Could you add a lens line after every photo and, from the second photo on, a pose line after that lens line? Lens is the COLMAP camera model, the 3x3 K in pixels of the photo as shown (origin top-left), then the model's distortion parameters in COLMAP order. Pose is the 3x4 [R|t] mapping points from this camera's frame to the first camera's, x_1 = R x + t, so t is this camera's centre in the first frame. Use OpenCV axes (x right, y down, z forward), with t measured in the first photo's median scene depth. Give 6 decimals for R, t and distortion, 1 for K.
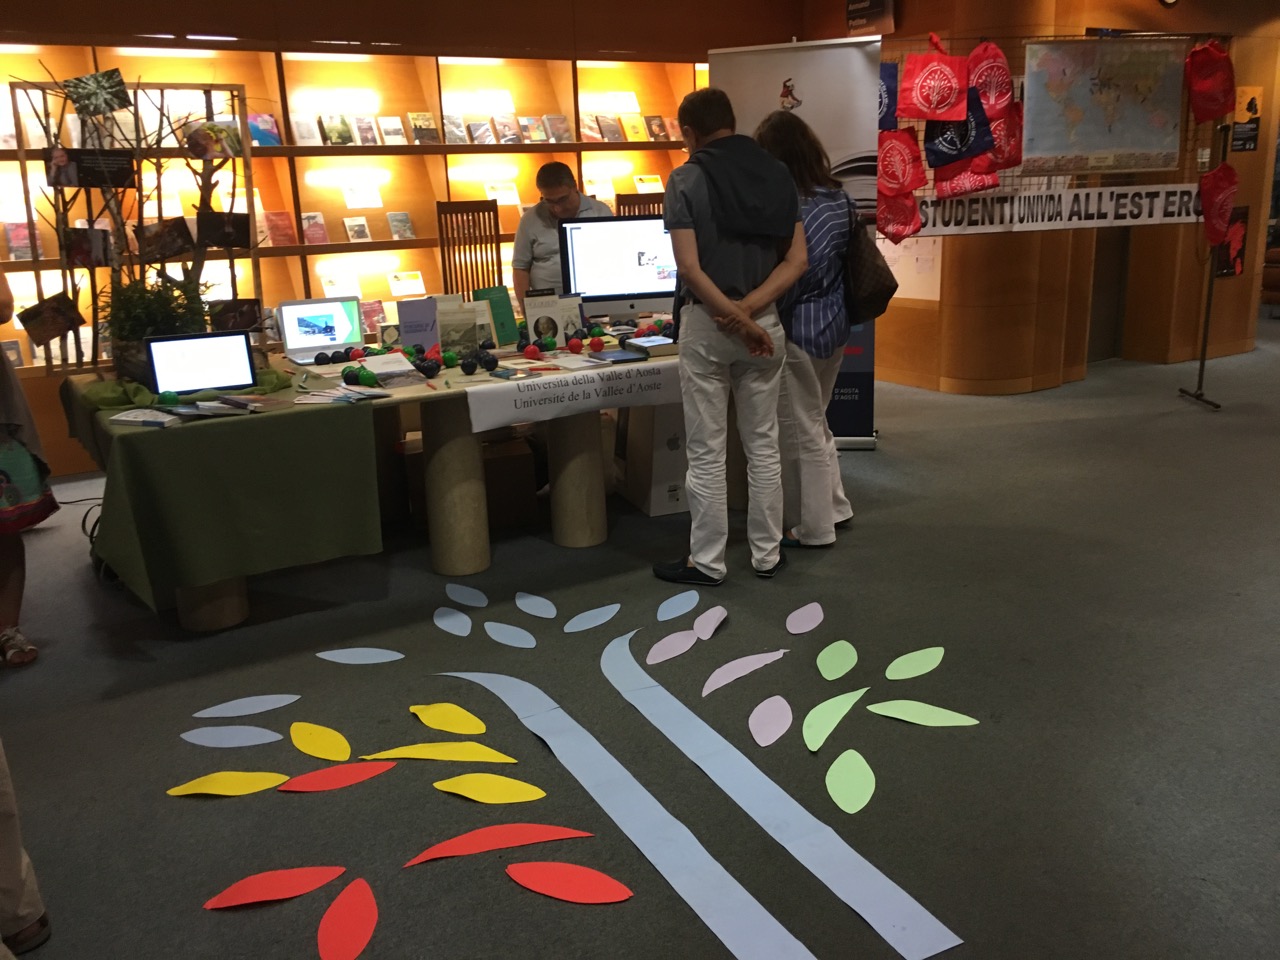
lens RADIAL K [[1095.3, 0, 640.0], [0, 1095.3, 480.0], [0, 0, 1]] dist [0.095753, -0.141708]
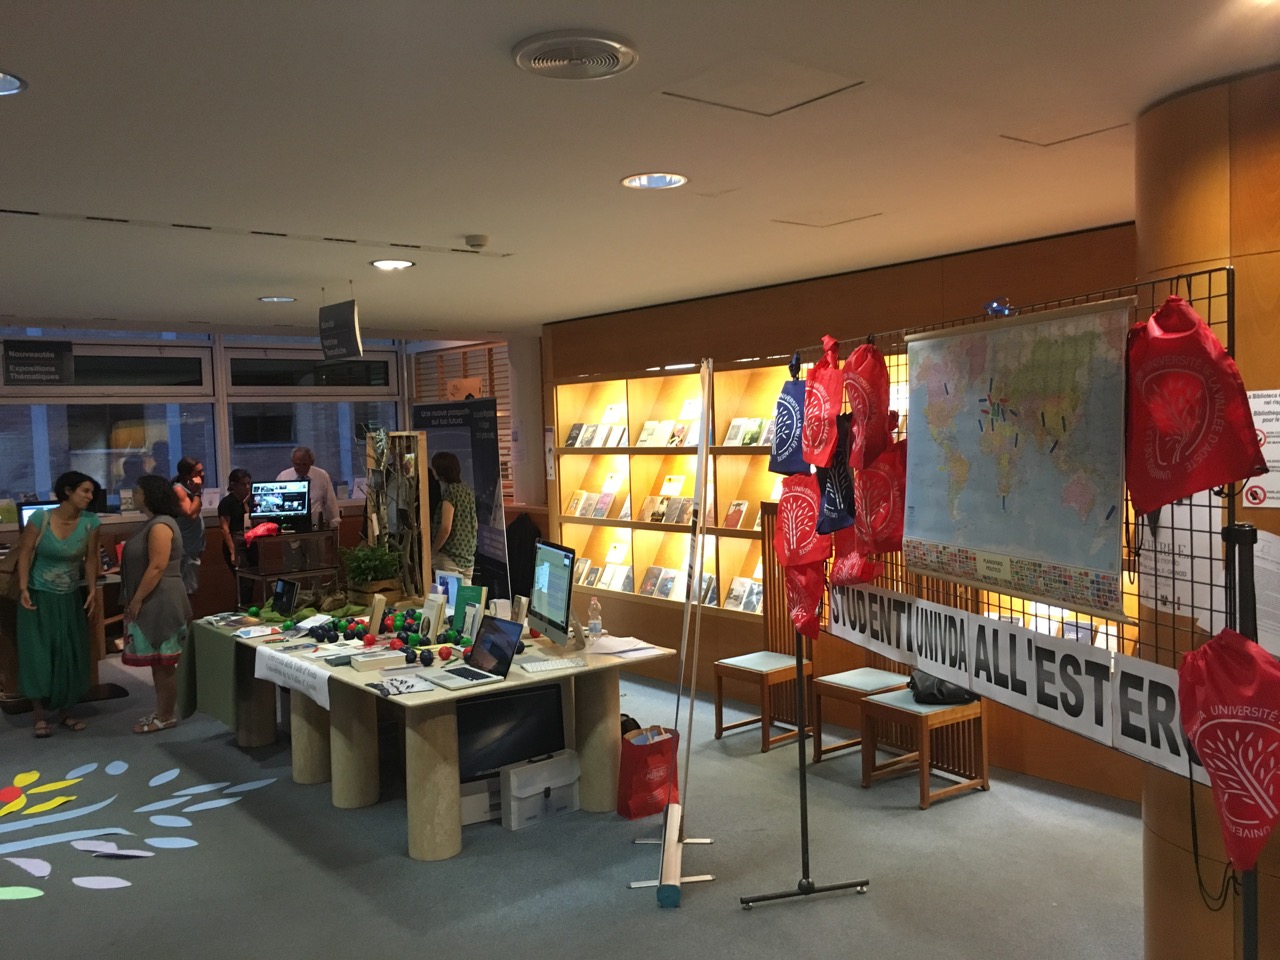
lens RADIAL K [[1095.3, 0, 640.0], [0, 1095.3, 480.0], [0, 0, 1]] dist [0.095753, -0.141708]
pose [[0.113134, 0.079957, -0.990357, 0.861340], [-0.234142, 0.970830, 0.051633, -0.315359], [0.965597, 0.226043, 0.128556, 0.799267]]
